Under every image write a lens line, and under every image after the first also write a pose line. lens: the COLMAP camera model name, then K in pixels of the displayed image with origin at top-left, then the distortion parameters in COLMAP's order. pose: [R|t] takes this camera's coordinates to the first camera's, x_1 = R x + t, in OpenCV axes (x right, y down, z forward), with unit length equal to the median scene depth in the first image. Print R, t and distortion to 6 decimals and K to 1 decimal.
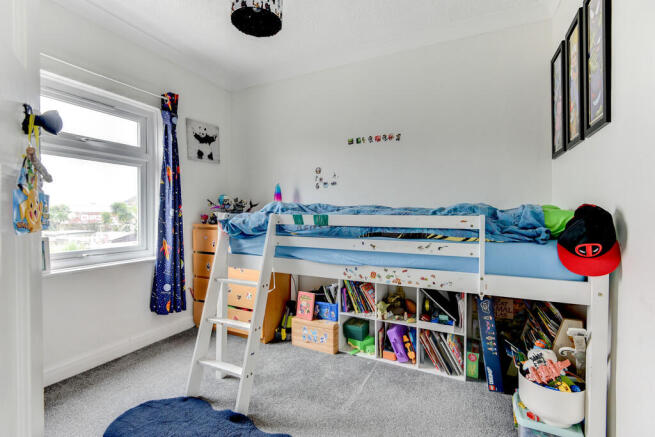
lens RADIAL K [[311.2, 0, 327.5], [0, 311.2, 218.5], [0, 0, 1]] dist [-0.000214, -0.000234]
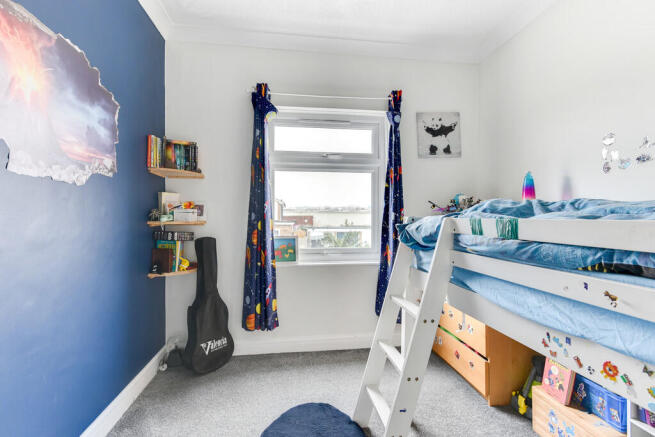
lens RADIAL K [[311.2, 0, 327.5], [0, 311.2, 218.5], [0, 0, 1]] dist [-0.000214, -0.000234]
pose [[0.532900, 0.000987, -0.846178, 0.195790], [-0.013116, 0.999889, -0.007094, -0.003207], [0.846077, 0.014879, 0.532853, 0.324265]]
